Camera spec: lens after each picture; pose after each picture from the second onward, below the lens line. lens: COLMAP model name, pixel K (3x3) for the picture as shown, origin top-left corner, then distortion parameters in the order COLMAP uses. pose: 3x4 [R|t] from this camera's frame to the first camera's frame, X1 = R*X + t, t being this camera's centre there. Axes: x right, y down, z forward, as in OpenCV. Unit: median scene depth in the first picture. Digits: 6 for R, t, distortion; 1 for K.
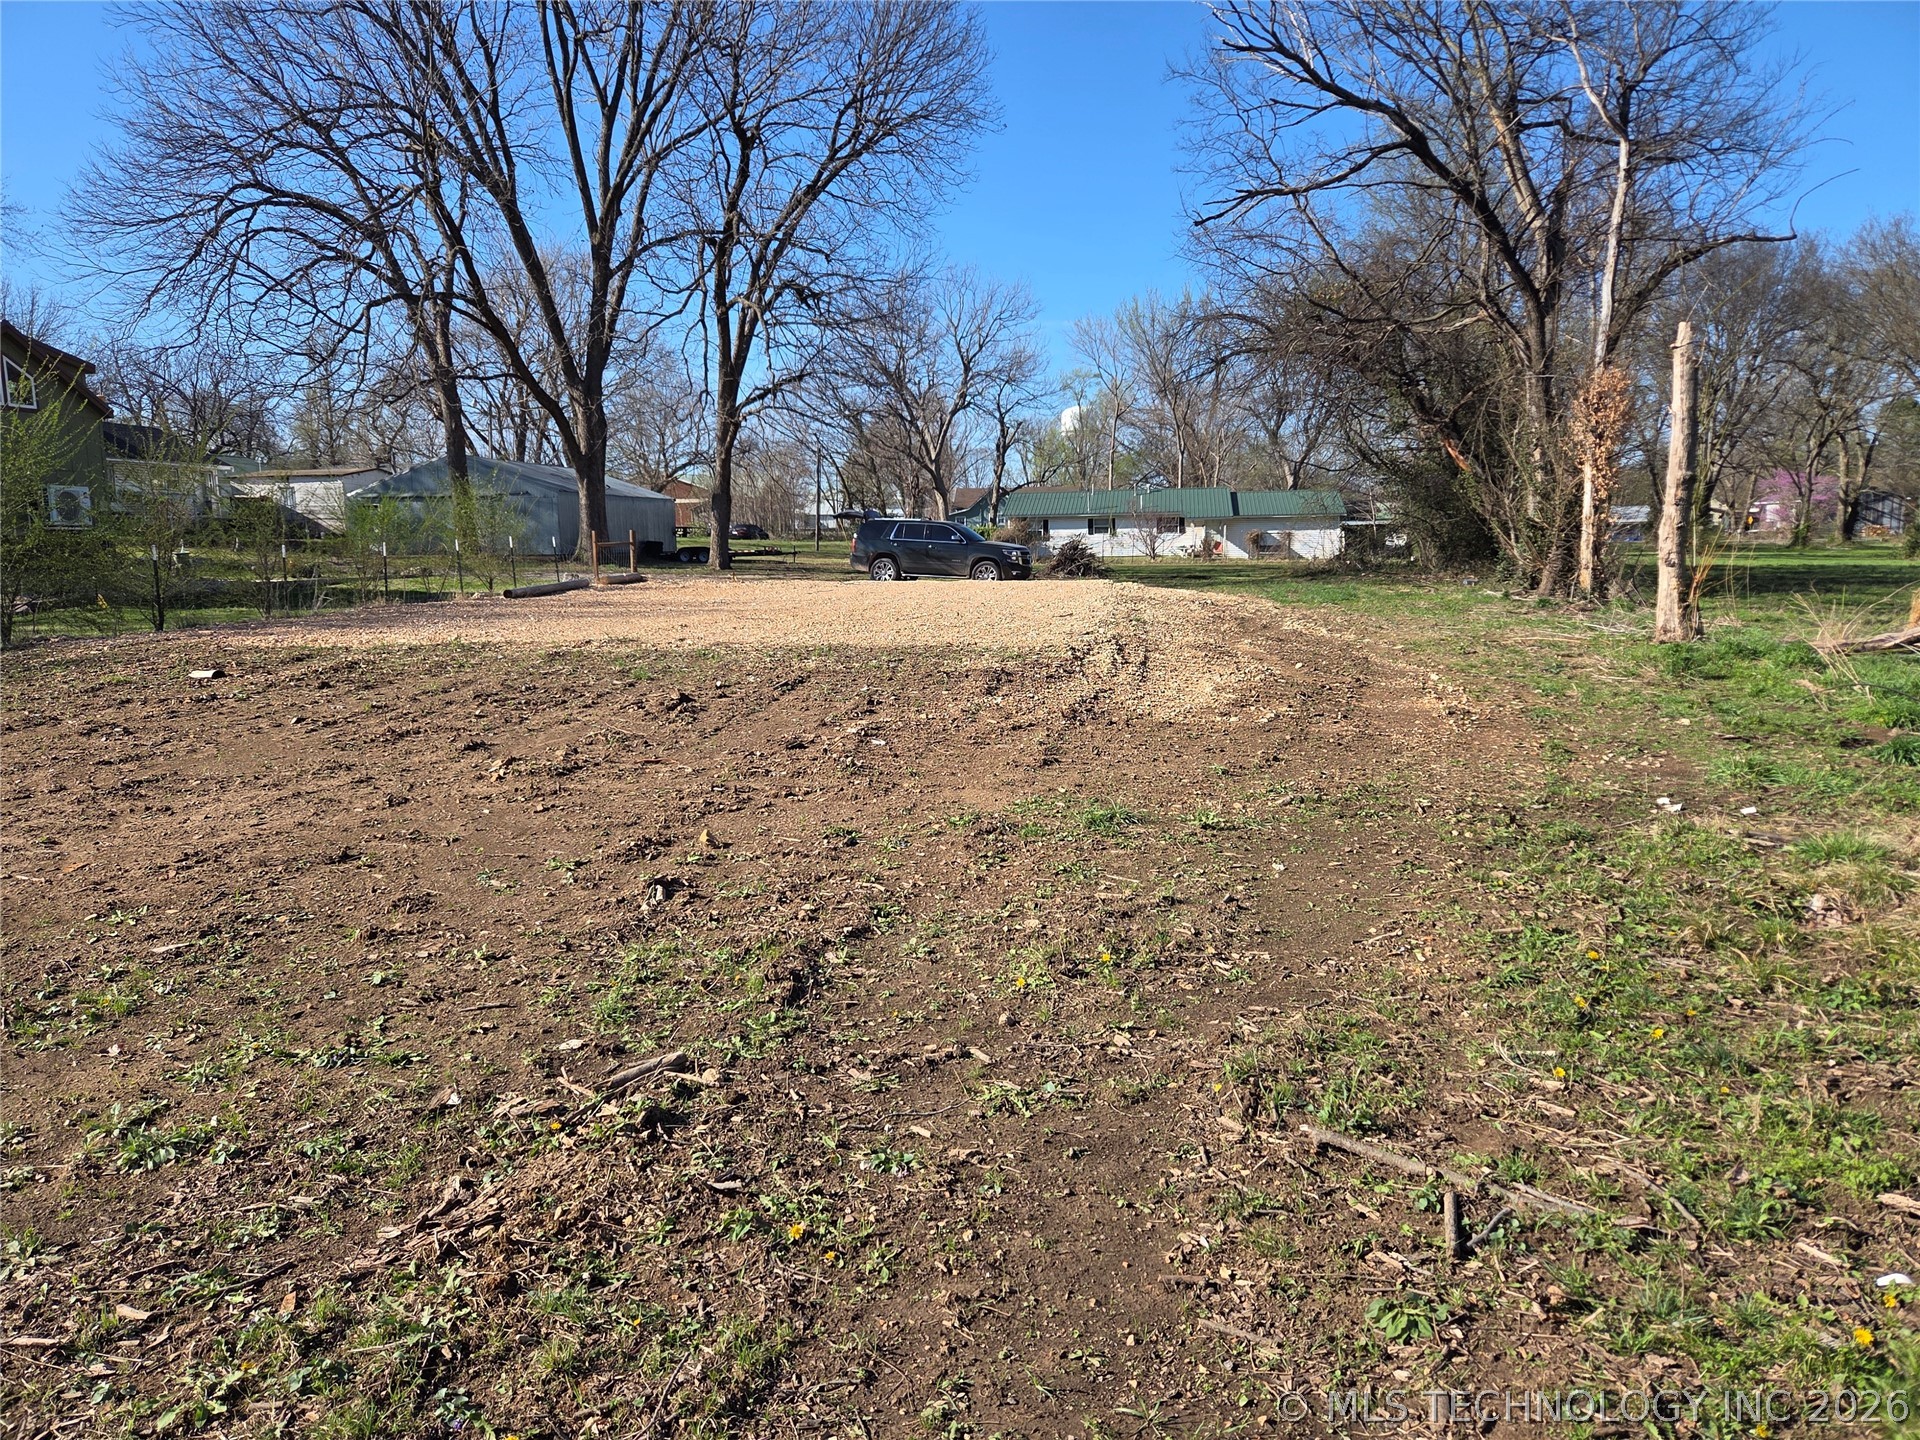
lens RADIAL K [[1288.3, 0, 953.4], [0, 1288.3, 714.5], [0, 0, 1]] dist [0.042012, -0.037254]
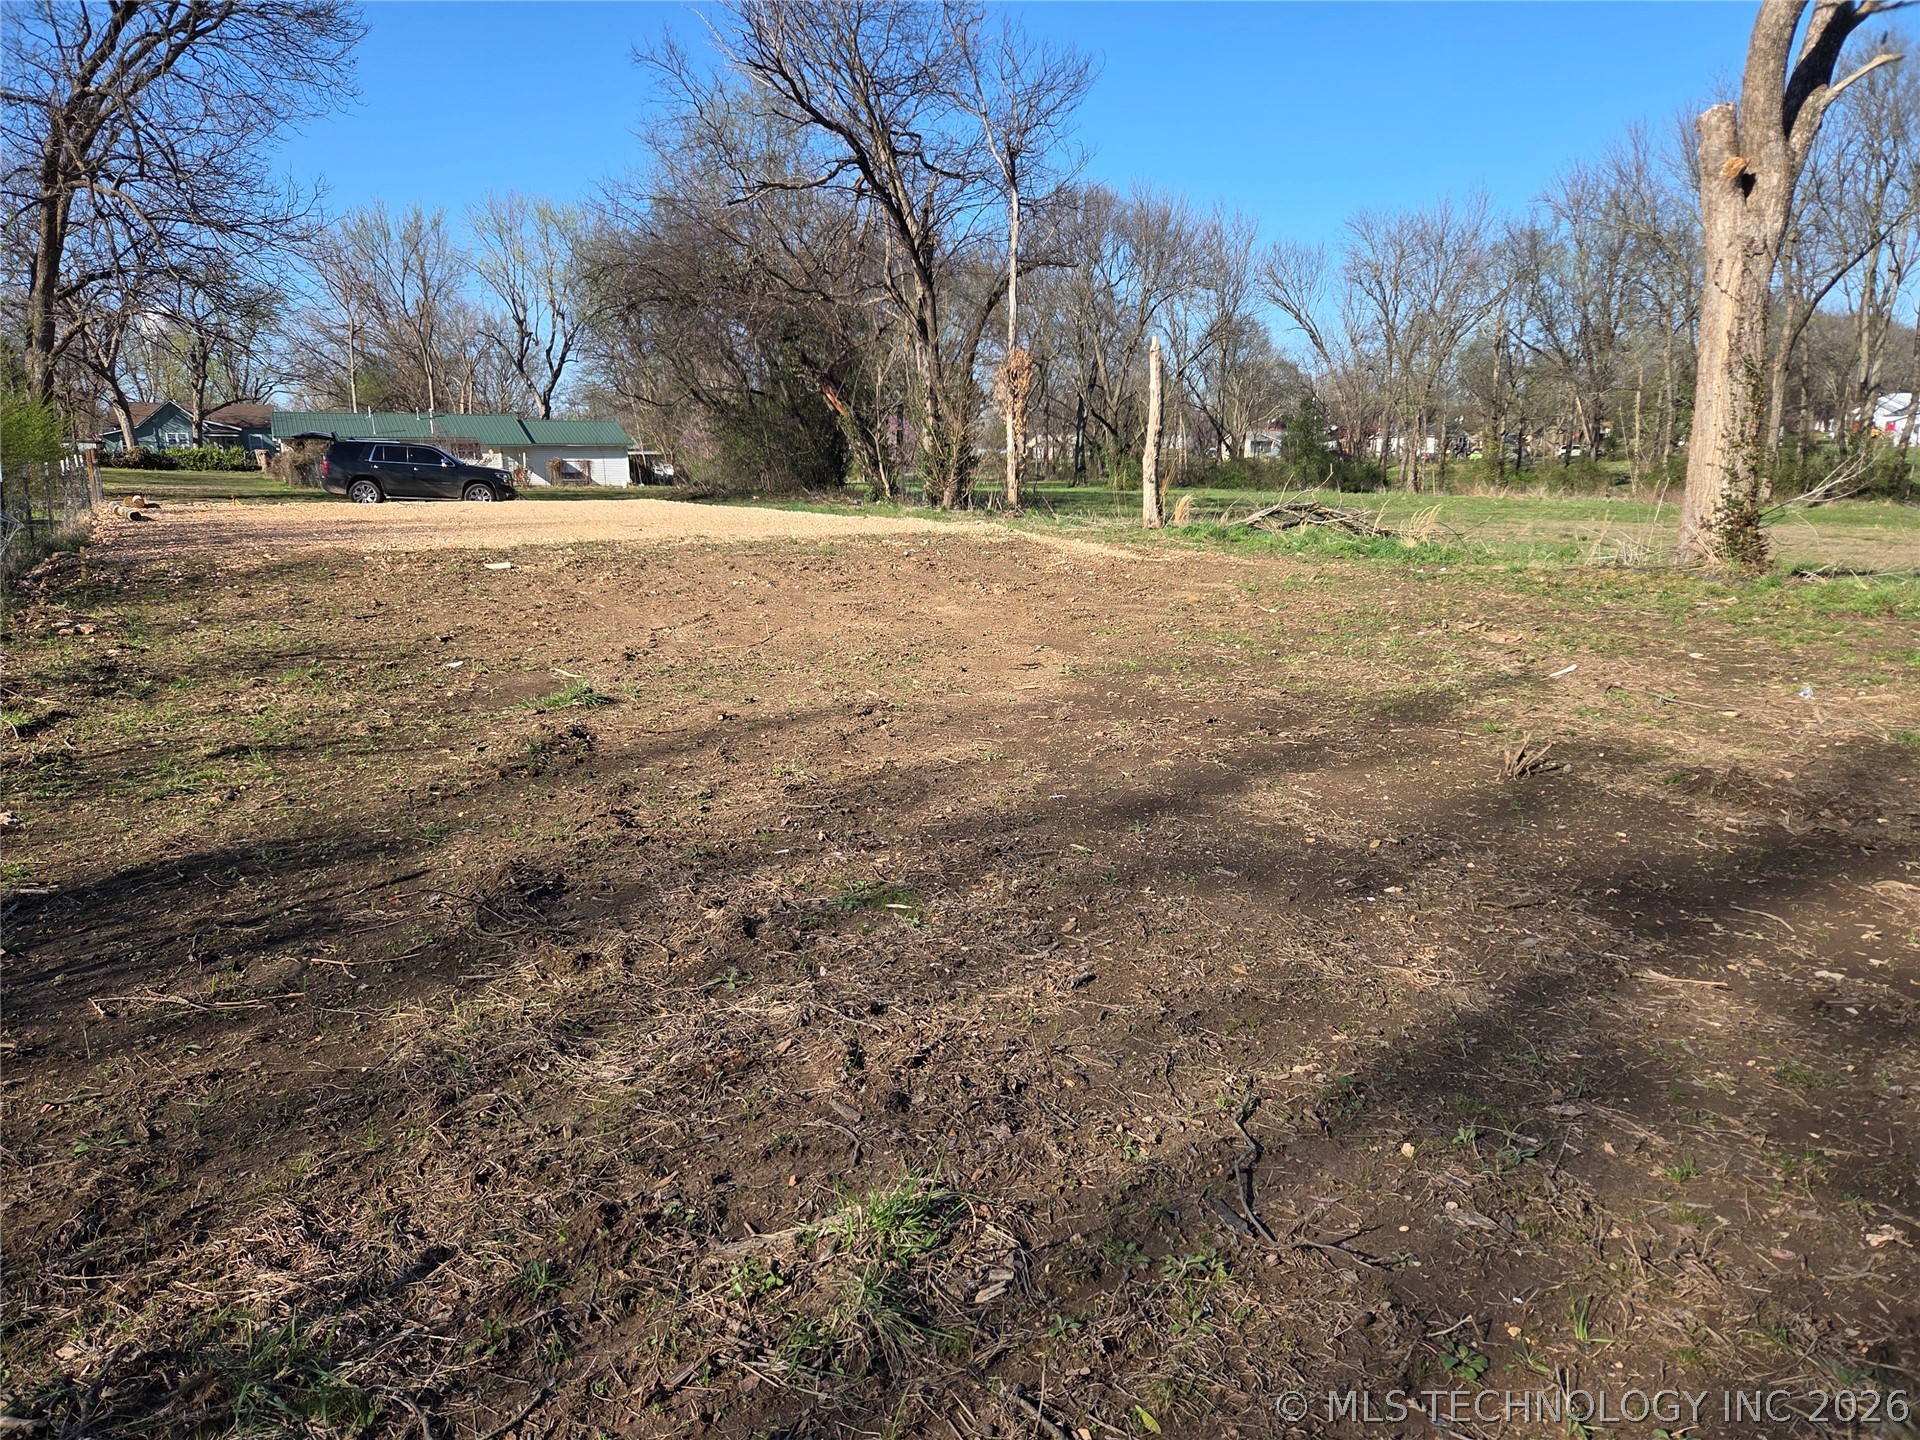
lens RADIAL K [[1288.3, 0, 970.4], [0, 1288.3, 723.3], [0, 0, 1]] dist [0.042012, -0.037254]
pose [[0.786372, -0.112754, 0.607376, -0.347377], [0.077503, 0.993440, 0.084080, 0.019003], [-0.612872, -0.019045, 0.789953, -0.093298]]
